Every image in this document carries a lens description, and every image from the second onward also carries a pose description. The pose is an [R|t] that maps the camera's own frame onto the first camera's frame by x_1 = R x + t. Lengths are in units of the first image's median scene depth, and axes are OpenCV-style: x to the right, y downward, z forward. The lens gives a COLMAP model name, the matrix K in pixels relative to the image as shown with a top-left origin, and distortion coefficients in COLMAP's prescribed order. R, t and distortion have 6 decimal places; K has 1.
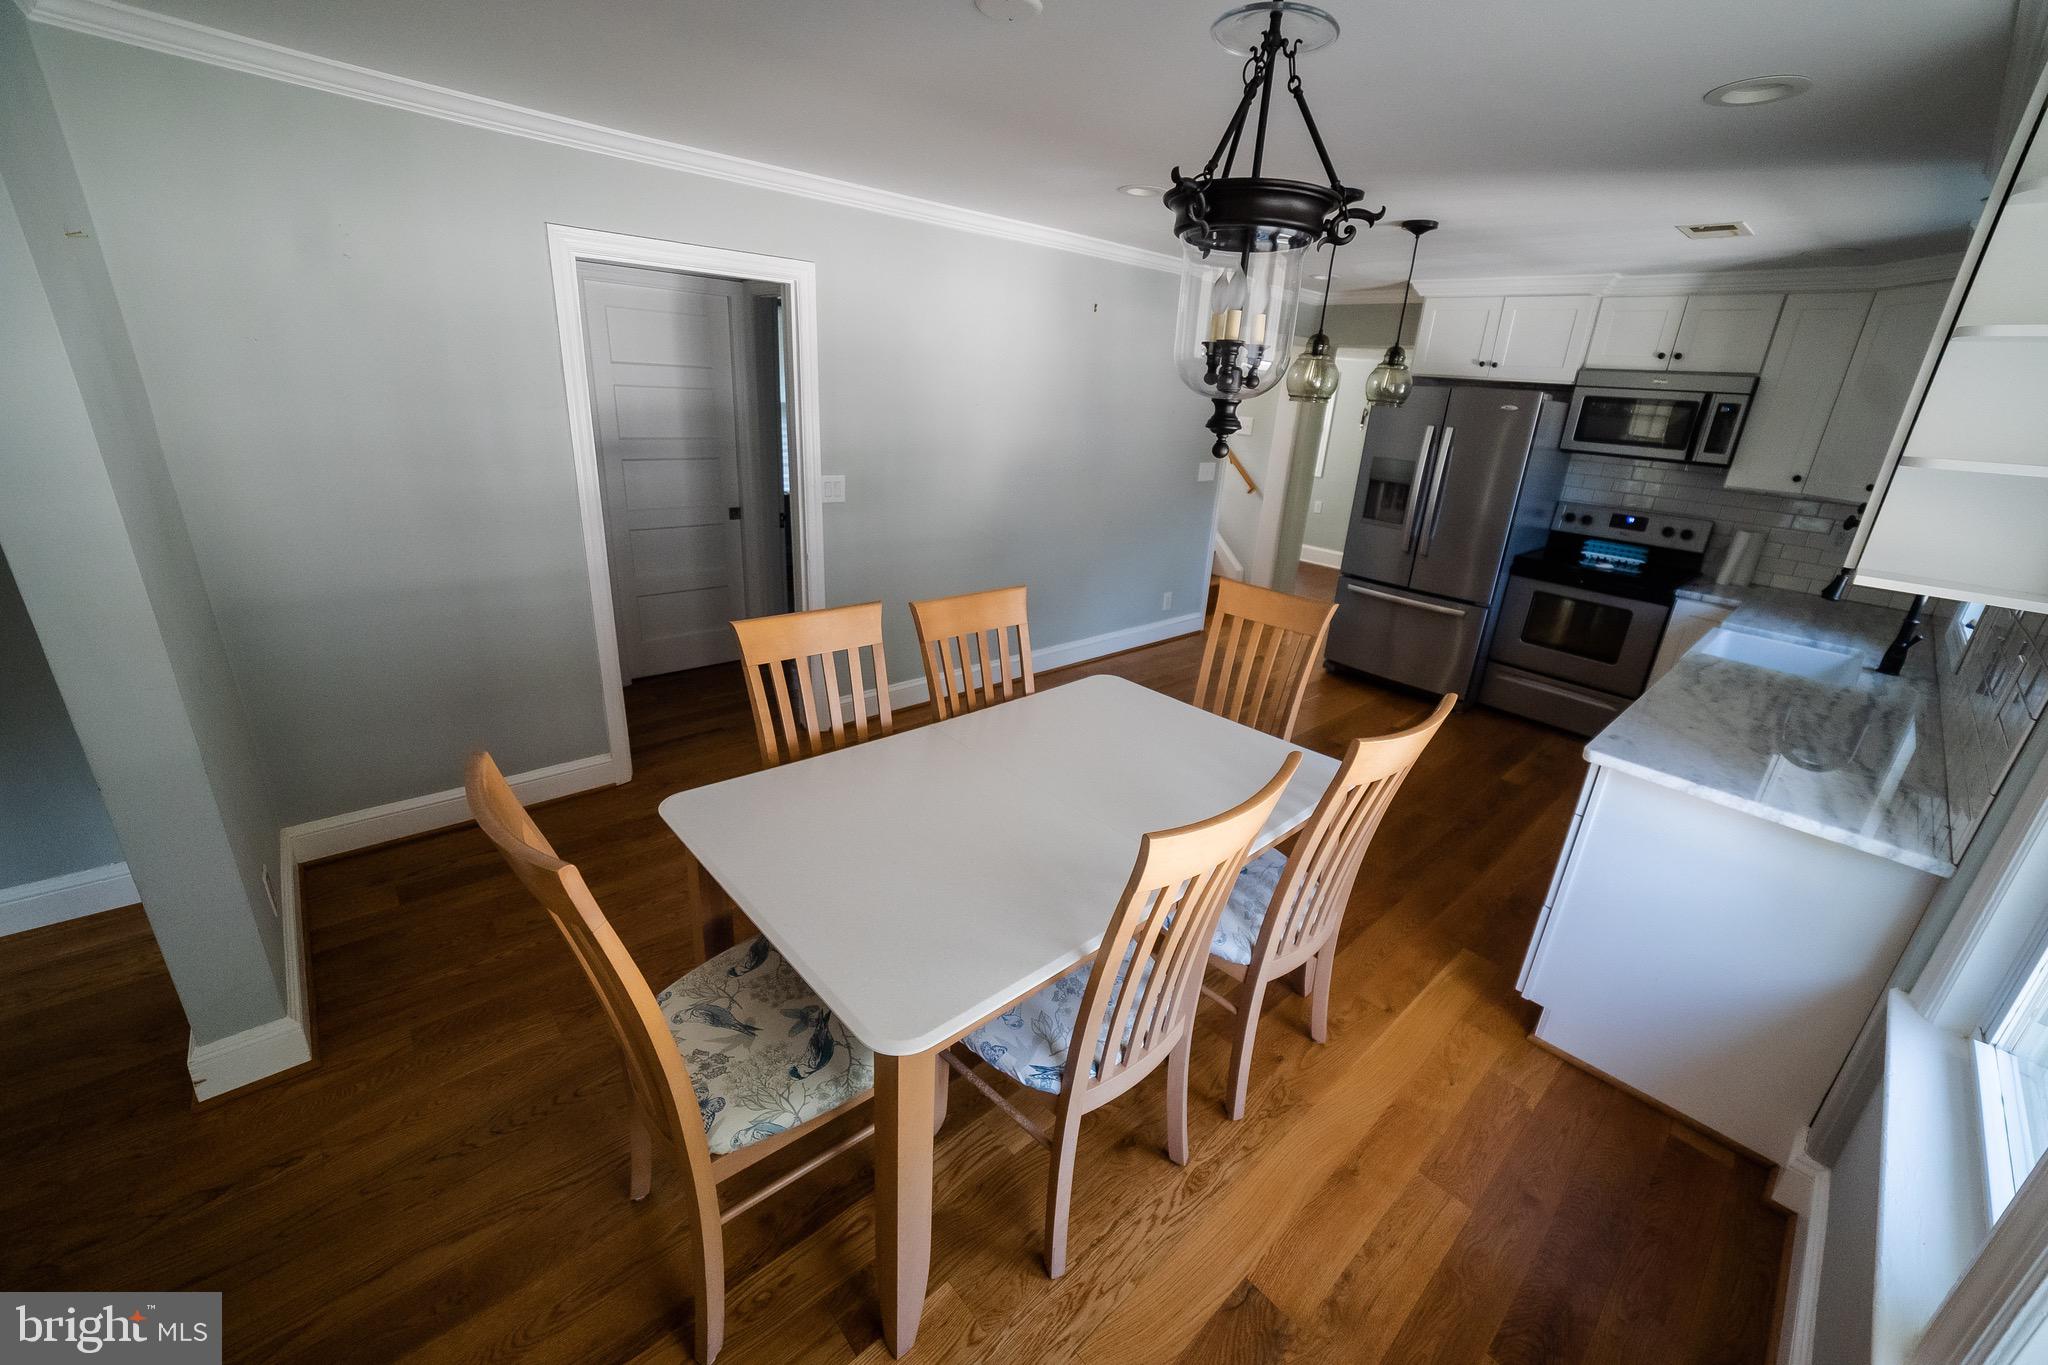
lens RADIAL K [[792.1, 0, 1033.6], [0, 792.1, 668.9], [0, 0, 1]] dist [-0.008605, 0.000499]
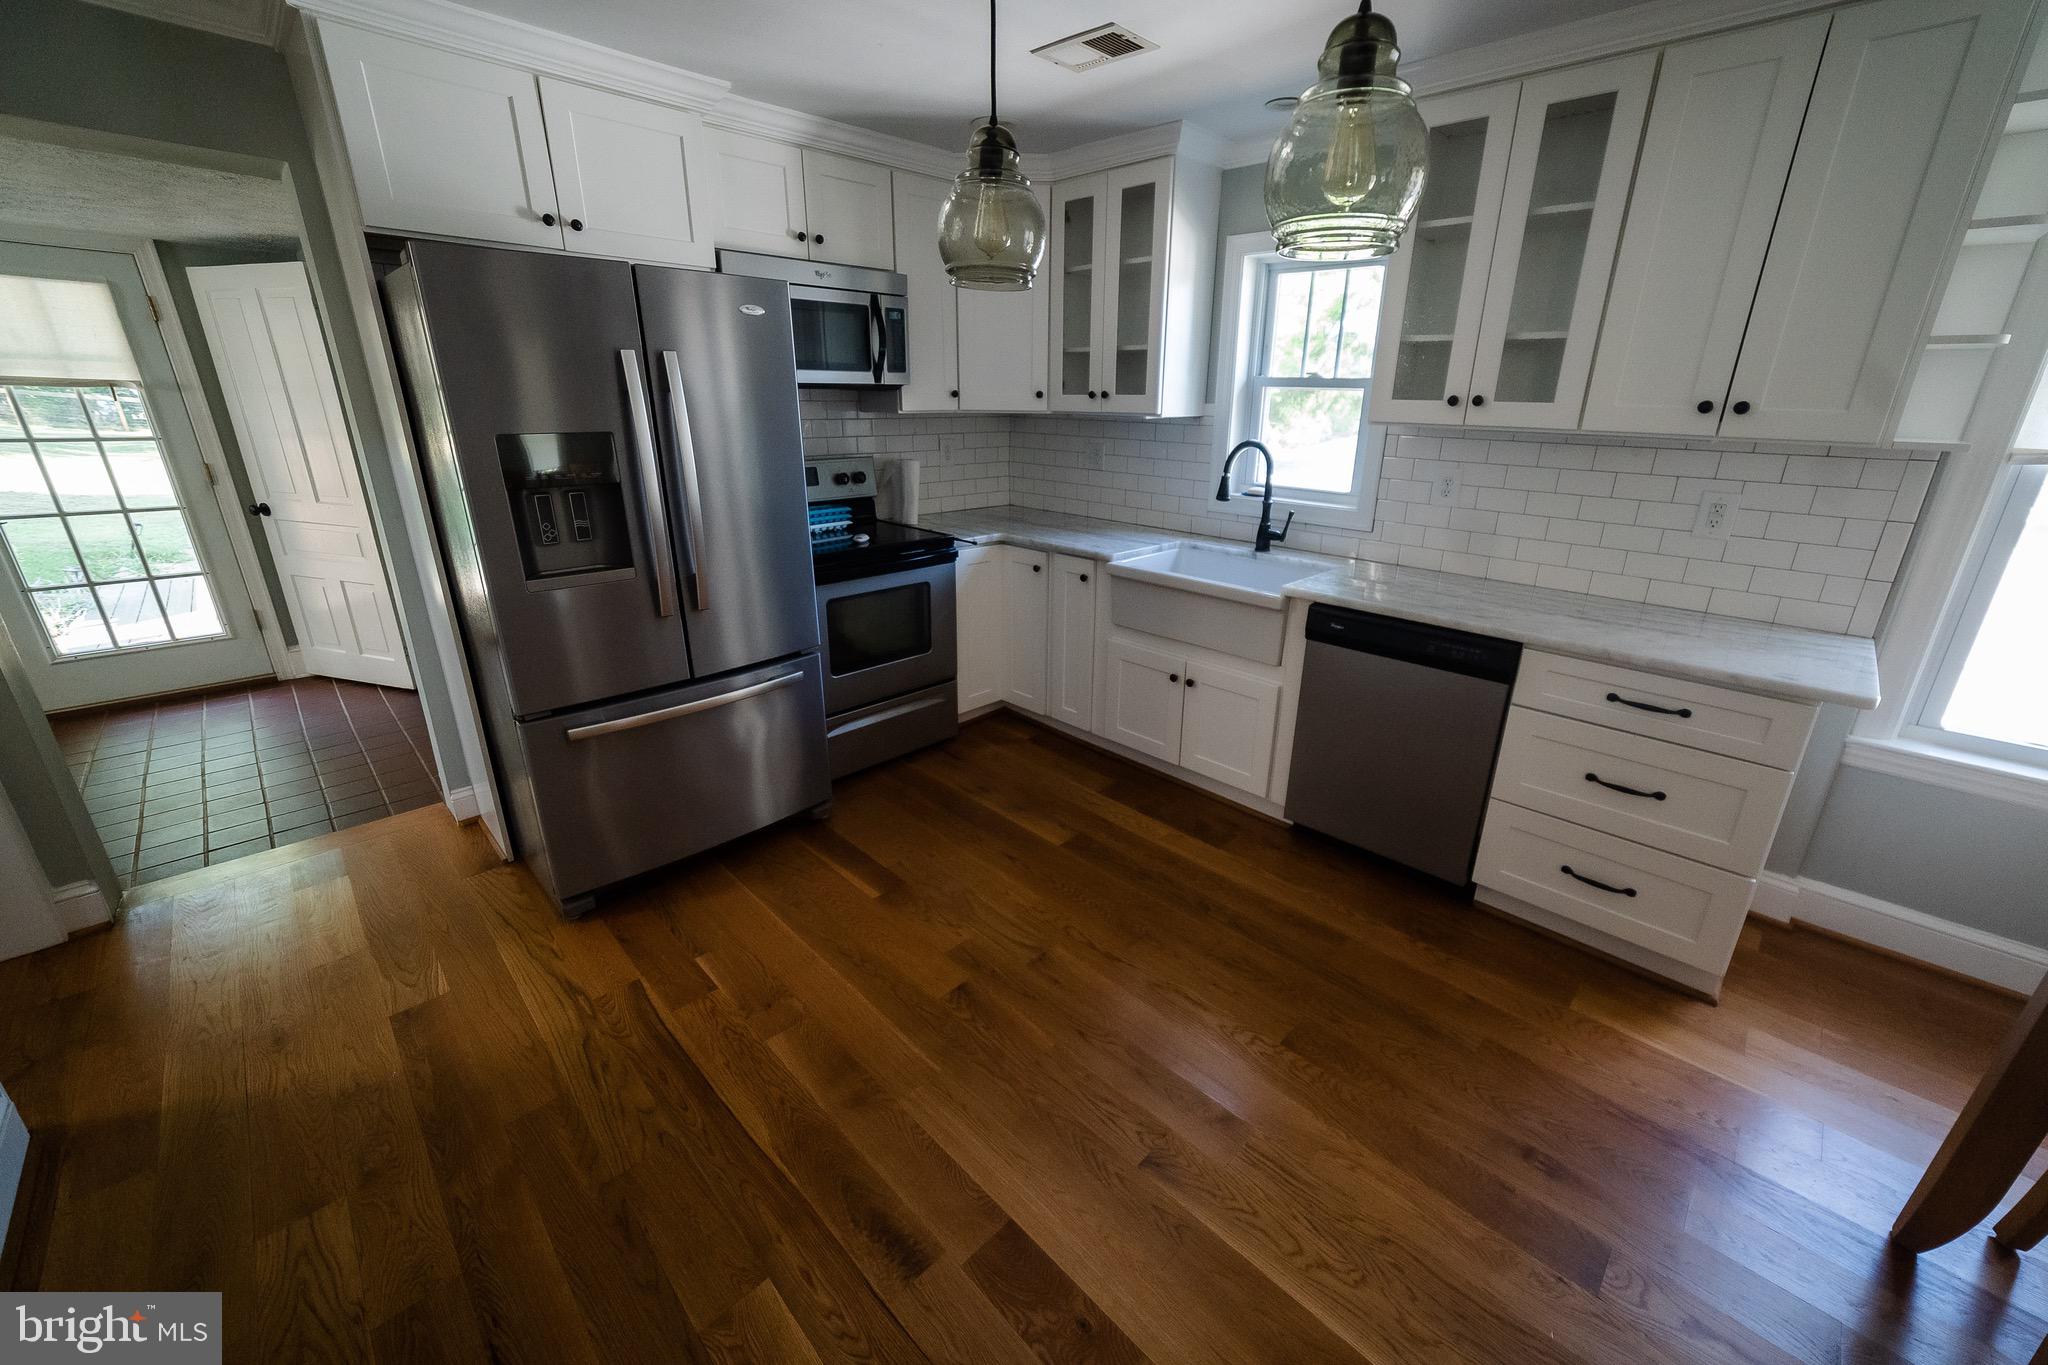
lens RADIAL K [[792.1, 0, 1029.4], [0, 792.1, 667.3], [0, 0, 1]] dist [-0.008605, 0.000499]
pose [[-0.069010, -0.389810, 0.918306, -0.004595], [0.323534, 0.862004, 0.390224, -0.280865], [-0.943697, 0.324032, 0.066630, 0.899657]]
